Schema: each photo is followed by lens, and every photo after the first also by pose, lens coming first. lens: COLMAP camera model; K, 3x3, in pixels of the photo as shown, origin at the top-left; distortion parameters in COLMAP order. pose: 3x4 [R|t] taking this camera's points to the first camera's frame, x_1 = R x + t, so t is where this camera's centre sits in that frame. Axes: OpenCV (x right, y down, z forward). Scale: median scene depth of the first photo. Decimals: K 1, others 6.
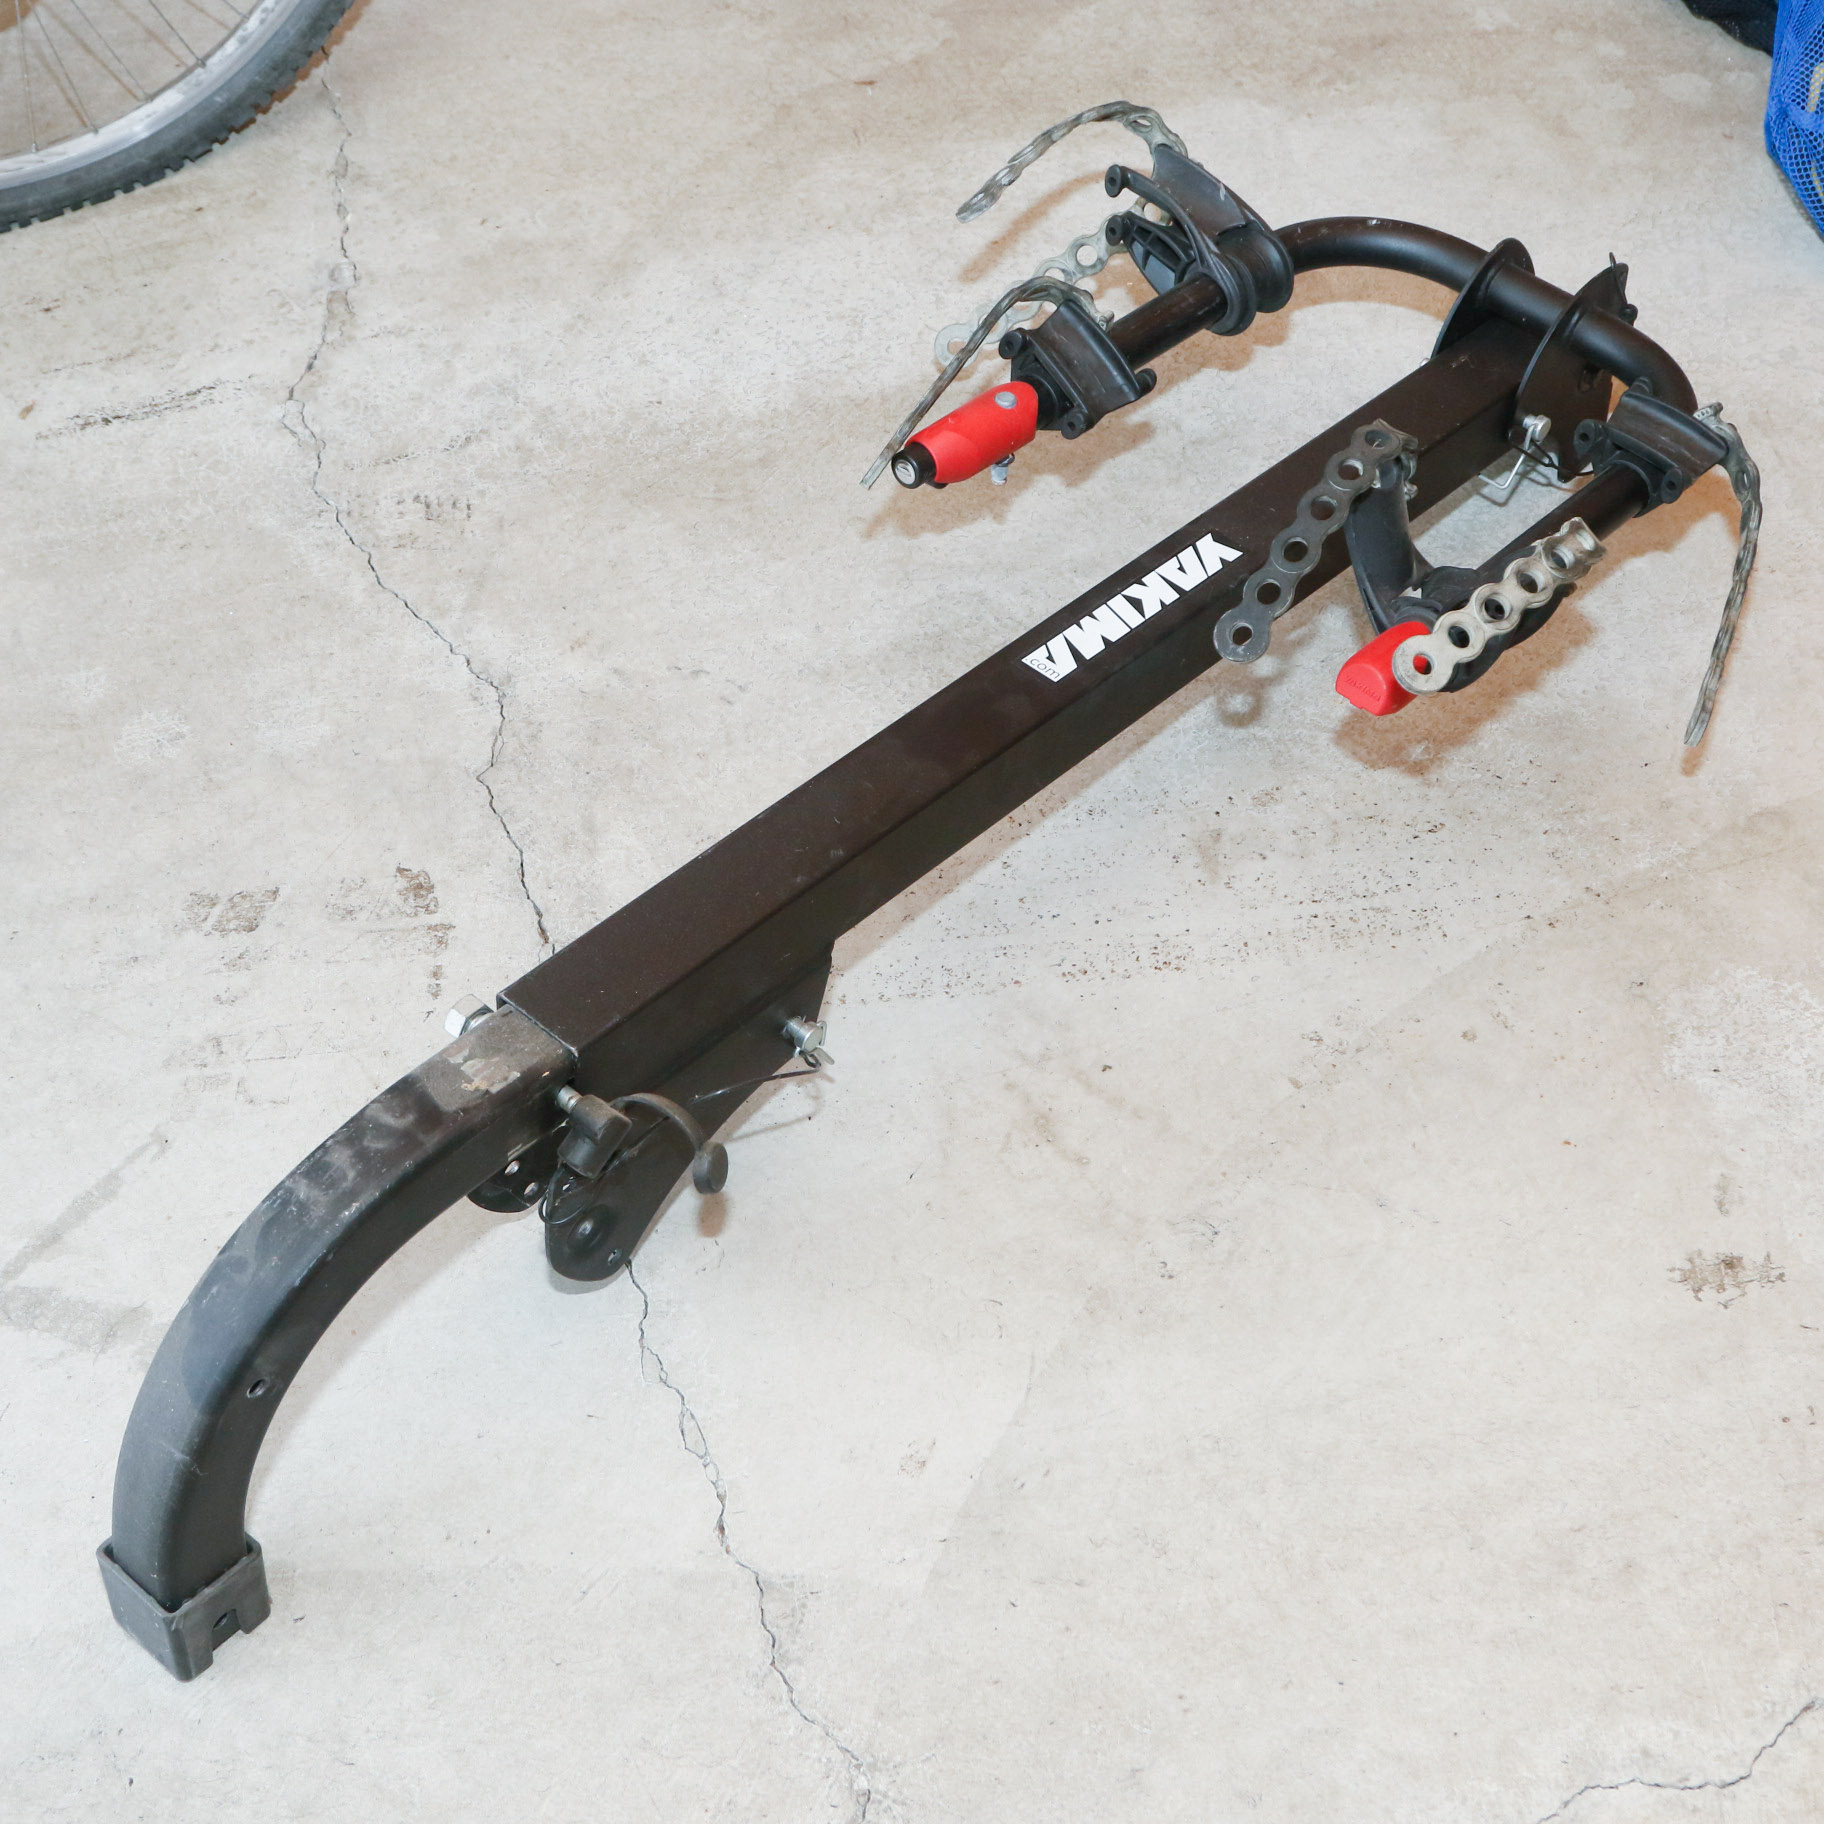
lens RADIAL K [[3010.3, 0, 921.4], [0, 3010.3, 910.4], [0, 0, 1]] dist [-0.116166, 0.000000]
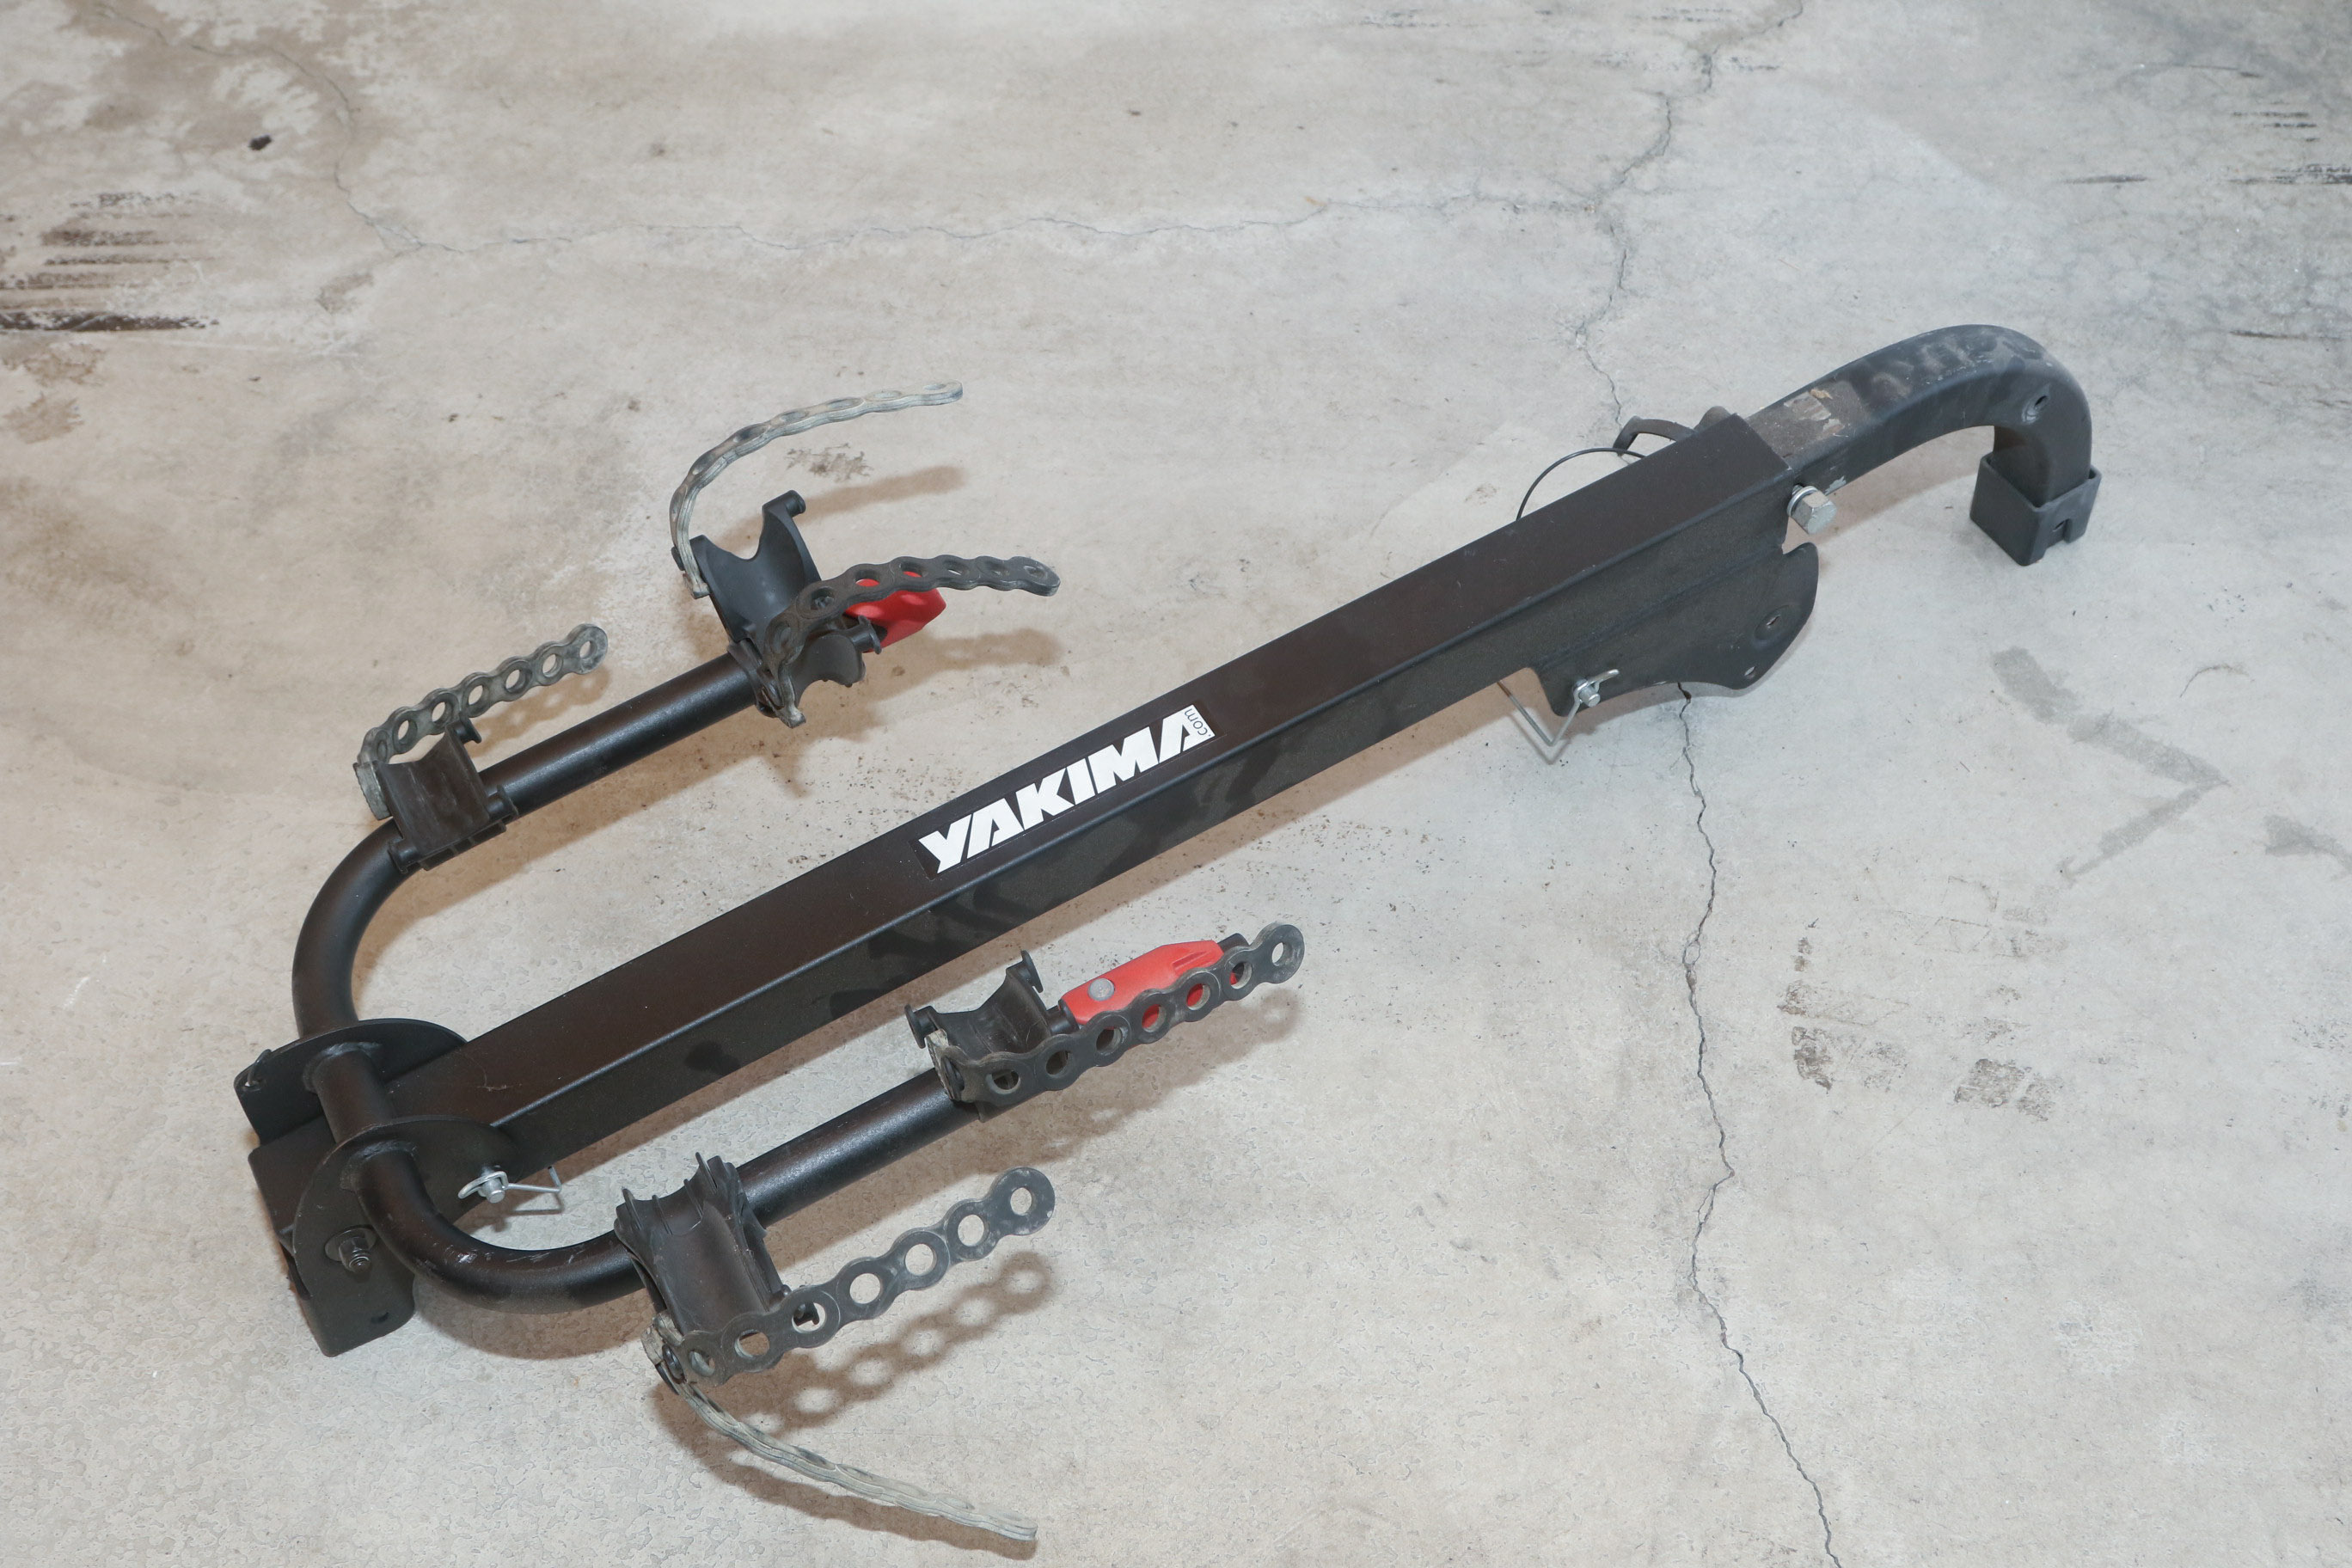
lens RADIAL K [[2562.7, 0, 1196.0], [0, 2562.7, 781.3], [0, 0, 1]] dist [-0.107985, 0.000000]
pose [[-0.946270, -0.246960, 0.208769, -0.137973], [0.253016, -0.163369, 0.953569, -0.877301], [-0.201387, 0.955155, 0.217076, 0.828650]]
